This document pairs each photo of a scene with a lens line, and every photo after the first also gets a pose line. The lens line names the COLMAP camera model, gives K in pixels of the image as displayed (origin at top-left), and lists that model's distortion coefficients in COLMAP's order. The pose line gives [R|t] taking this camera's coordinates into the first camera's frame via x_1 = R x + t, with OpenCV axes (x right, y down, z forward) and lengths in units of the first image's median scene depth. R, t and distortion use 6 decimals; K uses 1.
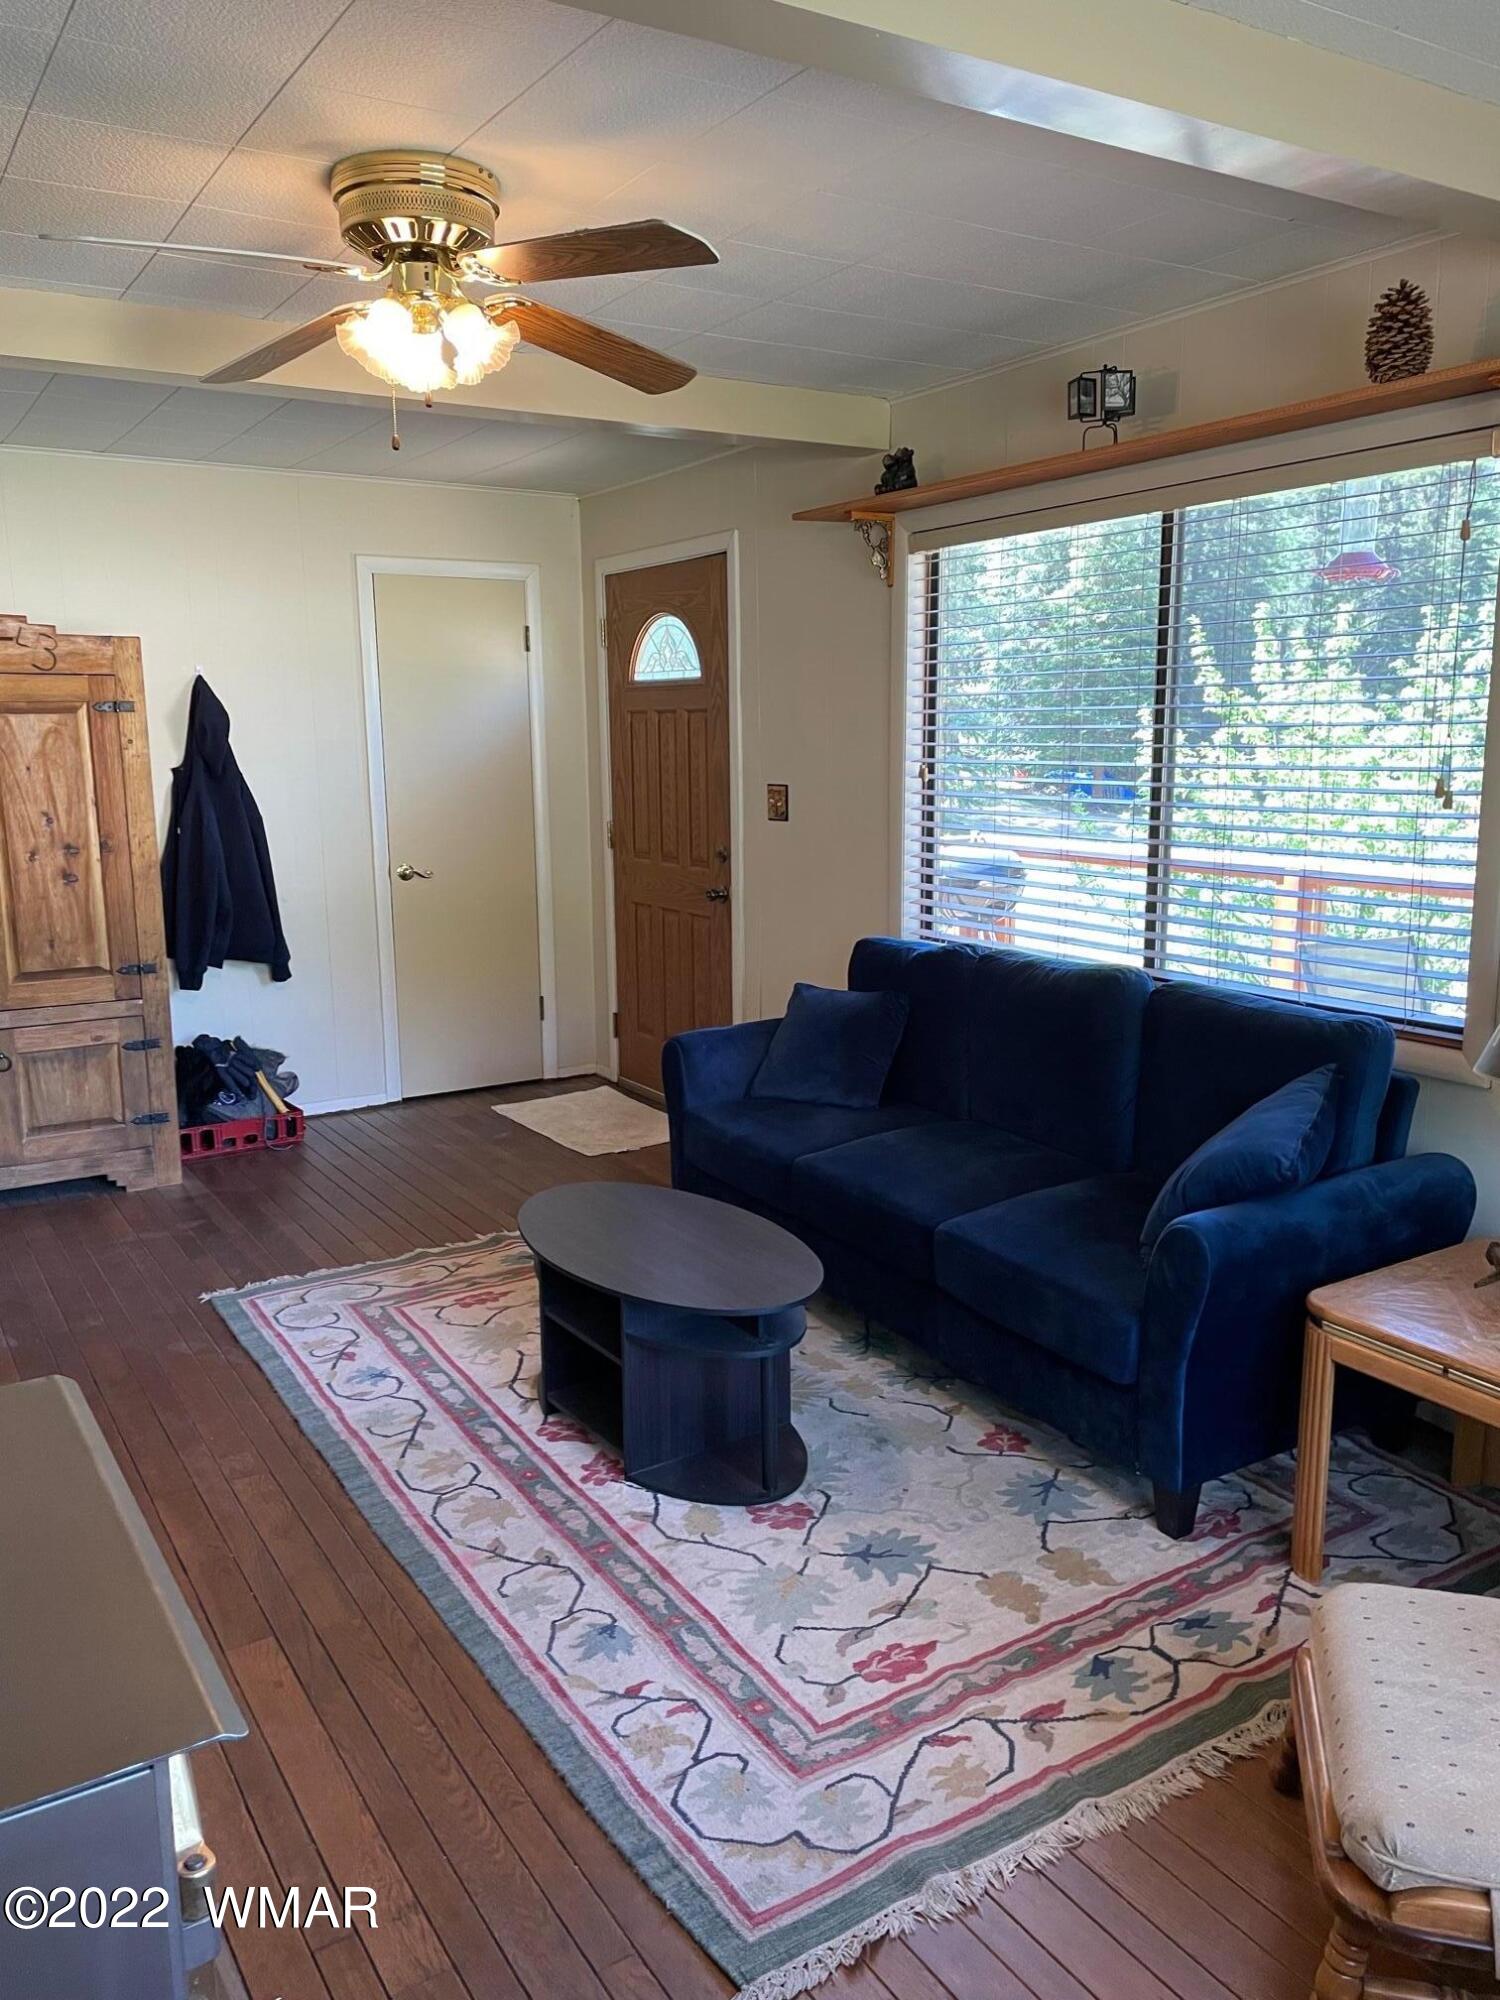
lens RADIAL K [[1512.0, 0, 730.7], [0, 1512.0, 993.2], [0, 0, 1]] dist [0.064469, -0.065726]
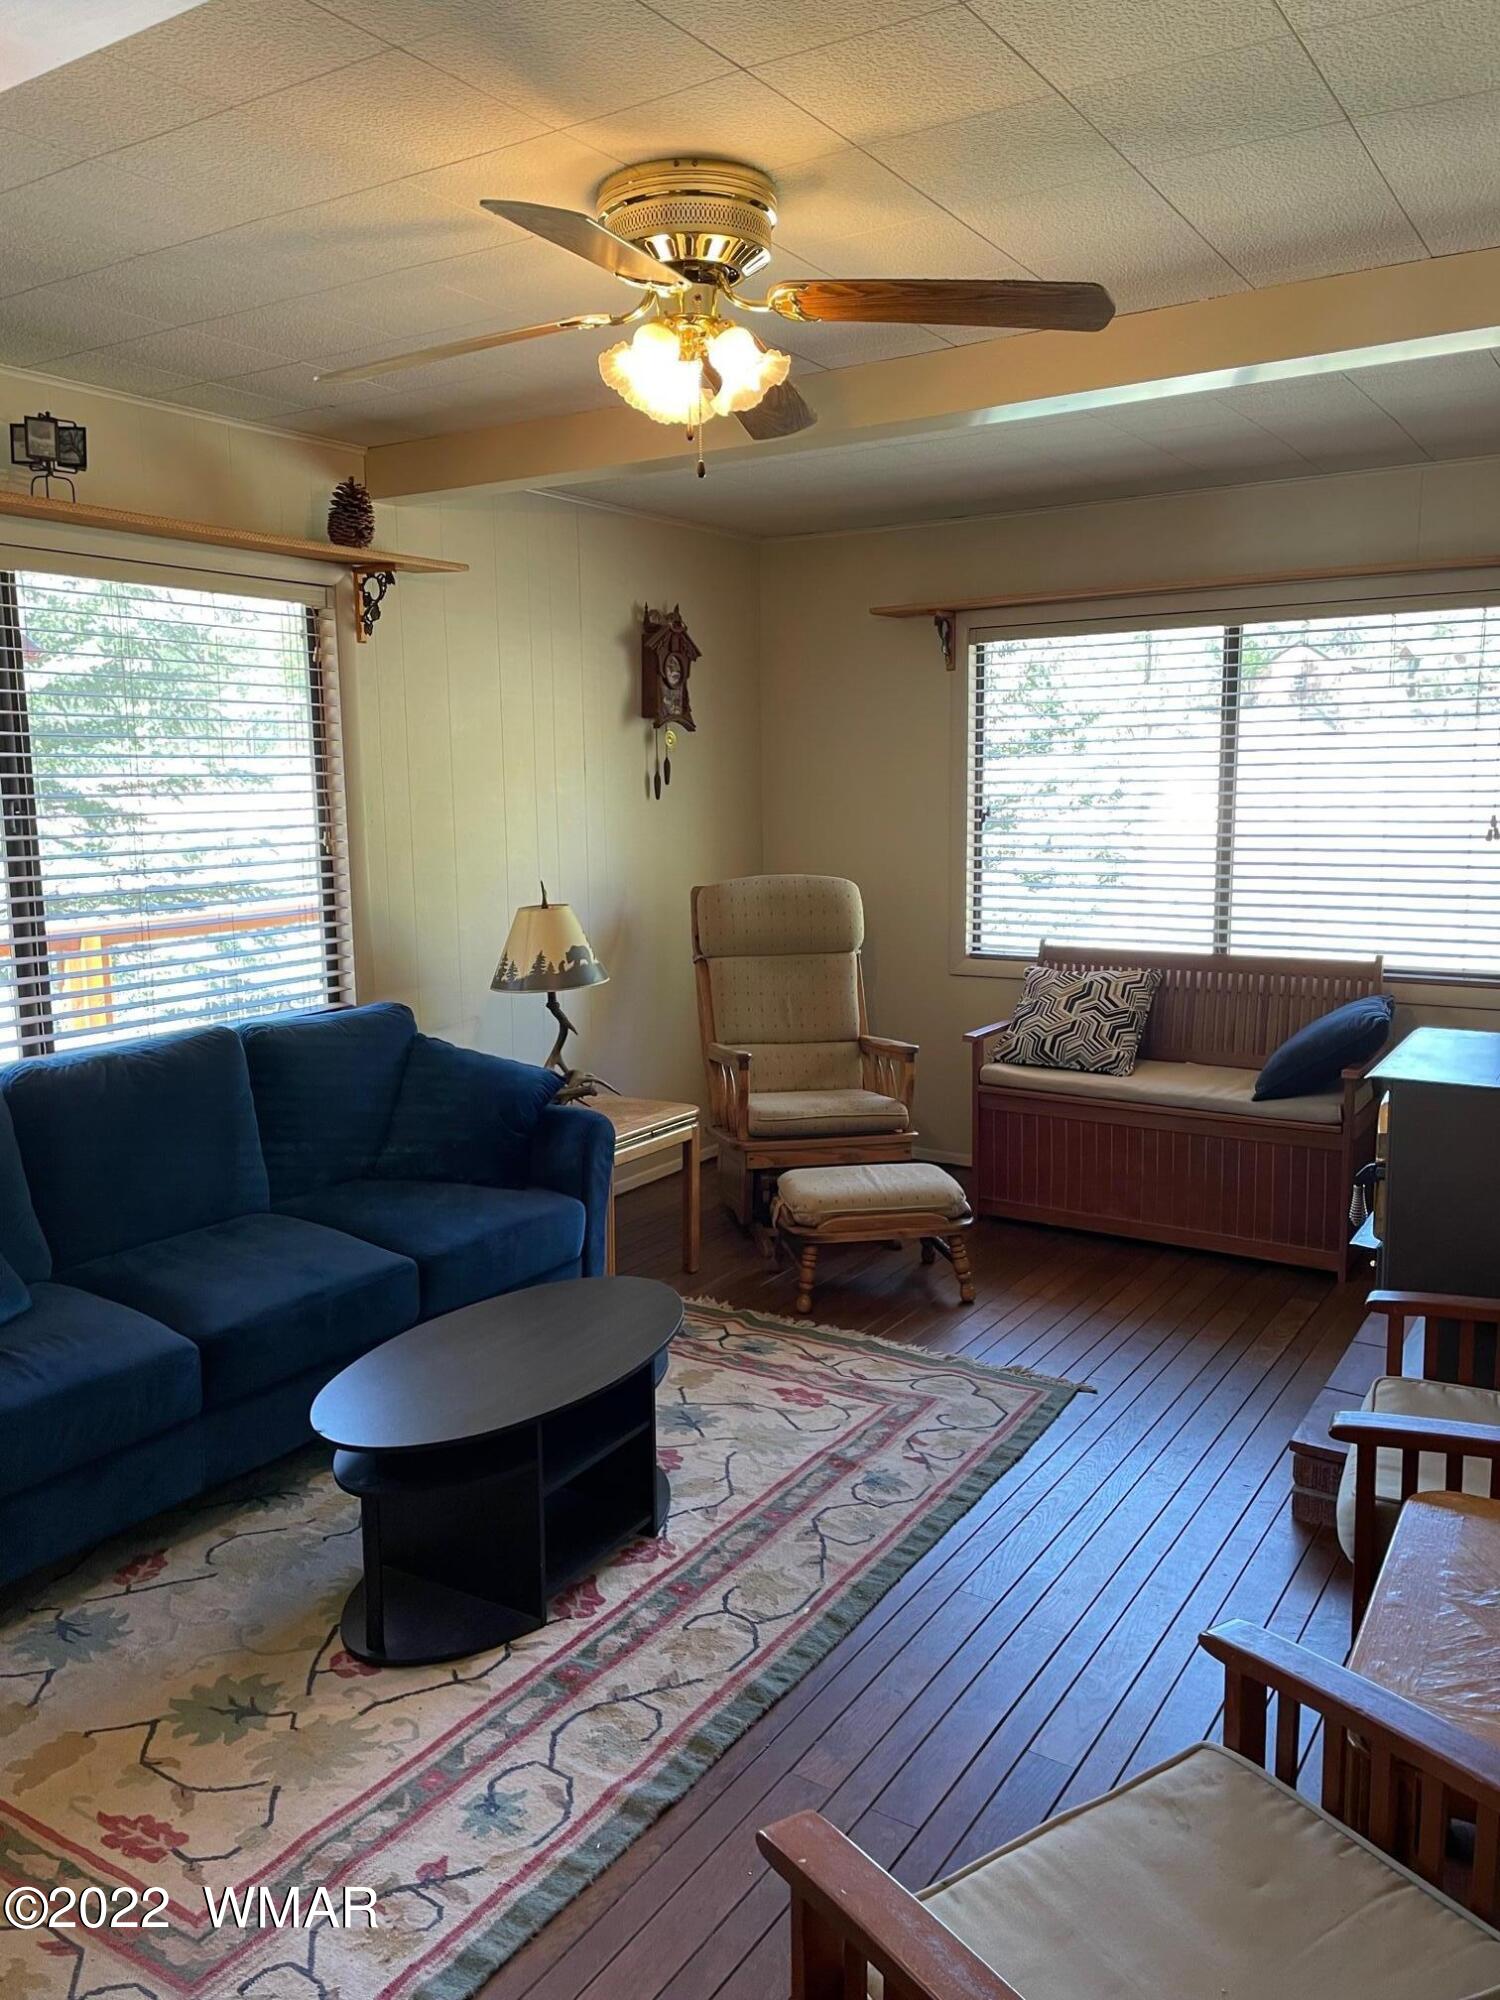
lens RADIAL K [[1512.0, 0, 734.1], [0, 1512.0, 993.6], [0, 0, 1]] dist [0.064469, -0.065726]
pose [[-0.429479, -0.119944, 0.895076, -0.909802], [0.172842, 0.961900, 0.211833, -0.218630], [-0.886382, 0.245685, -0.392384, 1.211306]]
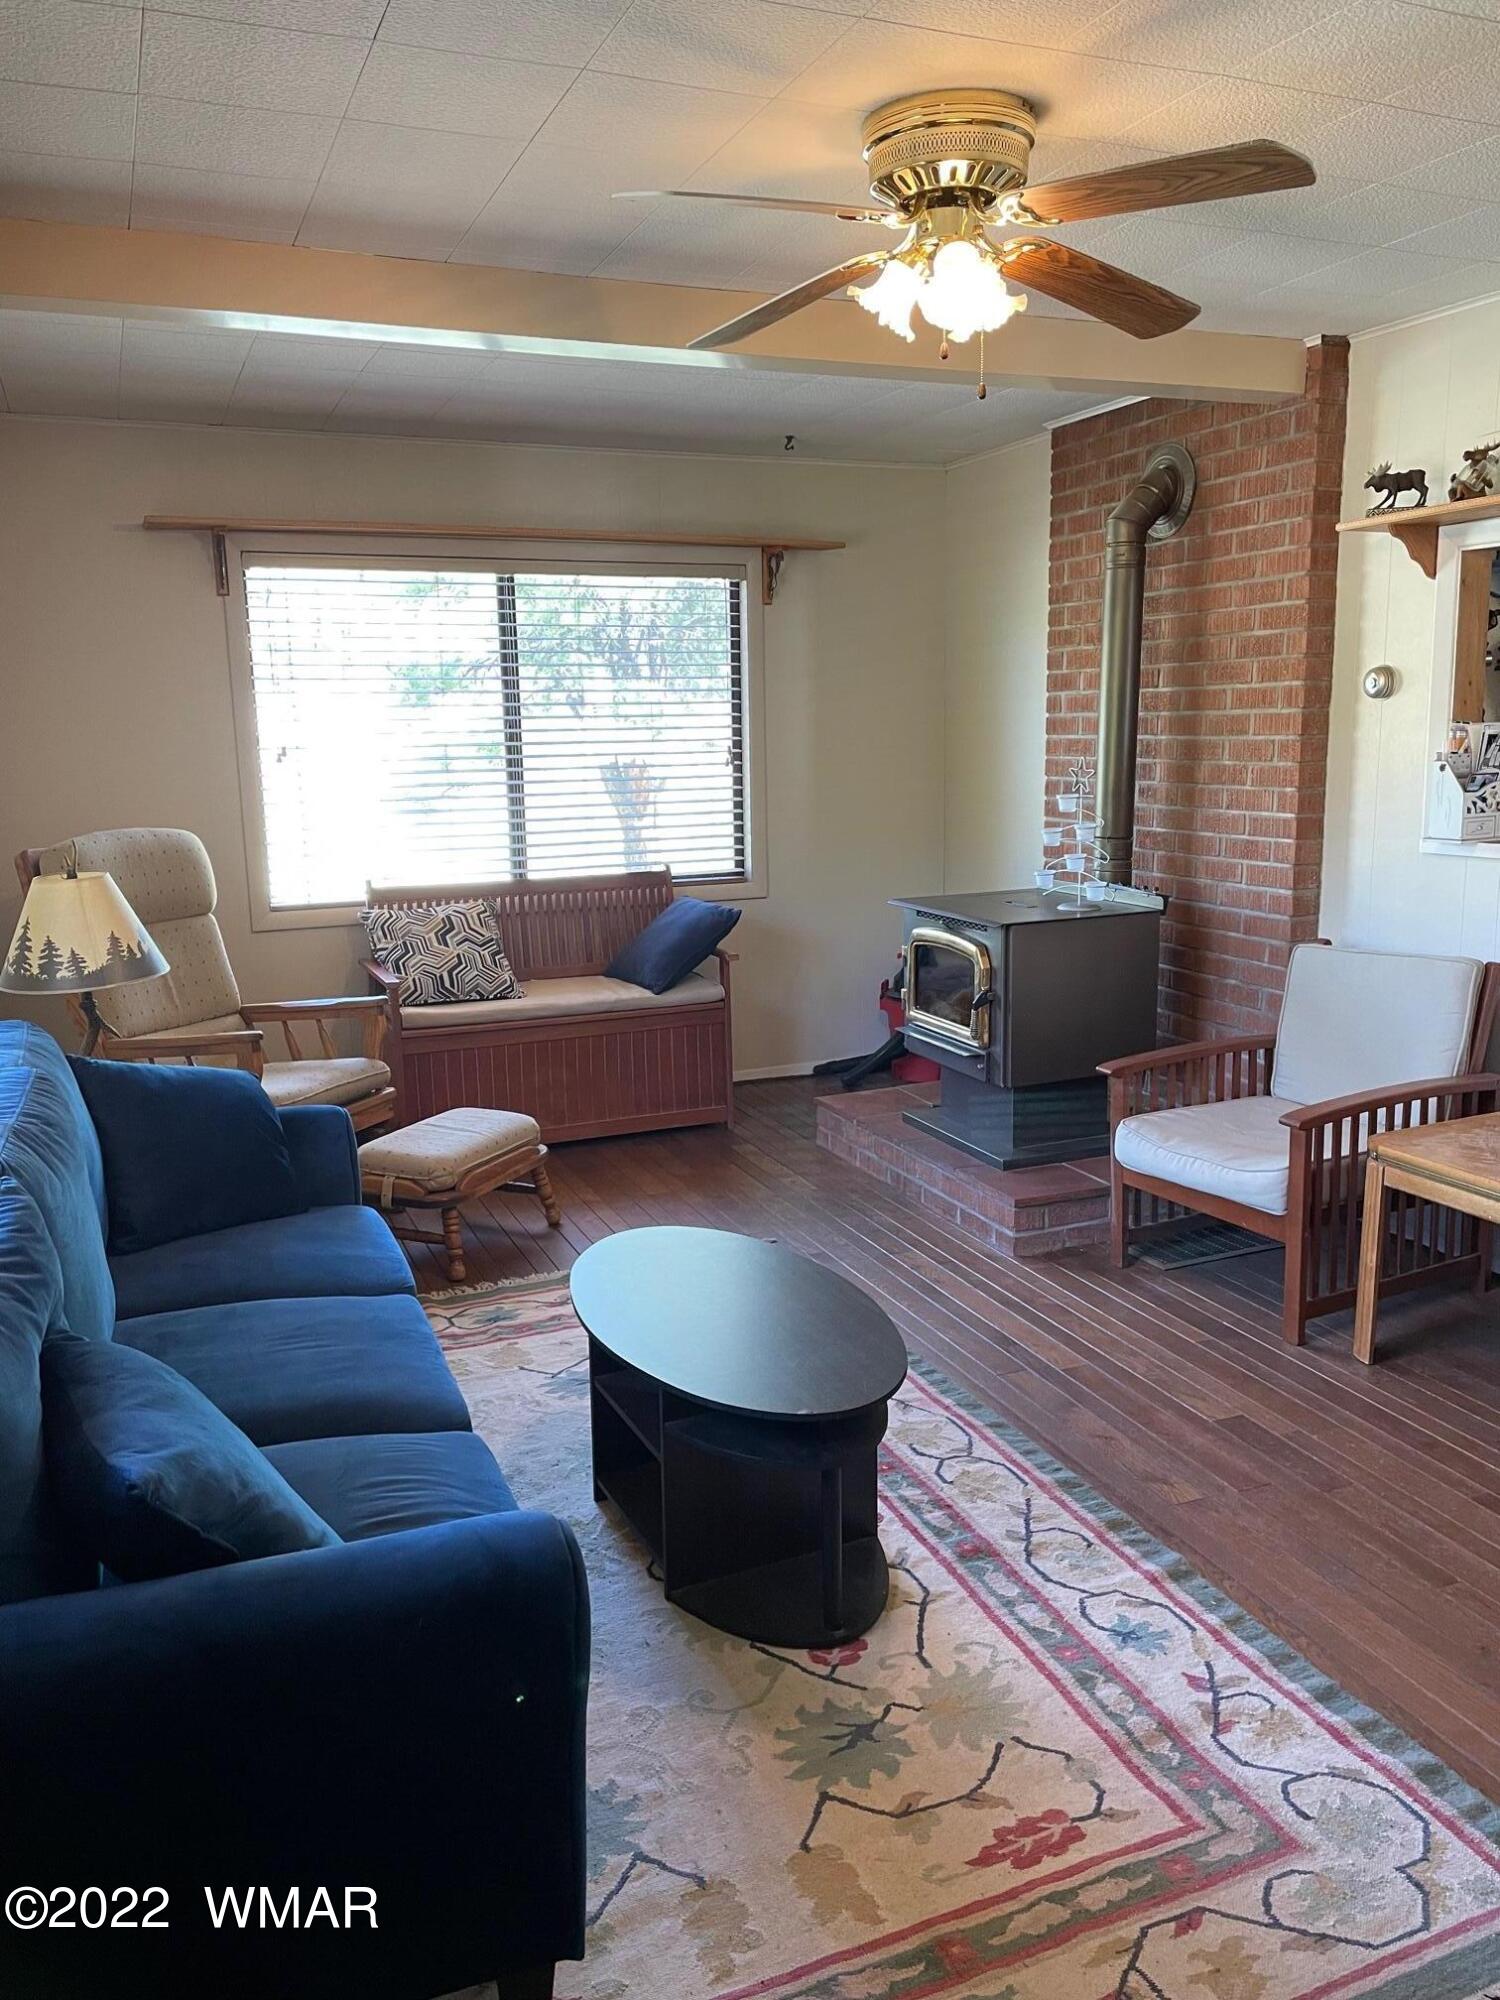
lens RADIAL K [[1512.0, 0, 749.3], [0, 1512.0, 991.5], [0, 0, 1]] dist [0.064469, -0.065726]
pose [[-0.987854, -0.003032, 0.155357, -0.191132], [0.051214, 0.937591, 0.343949, -0.297299], [-0.146704, 0.347728, -0.926047, 1.753172]]
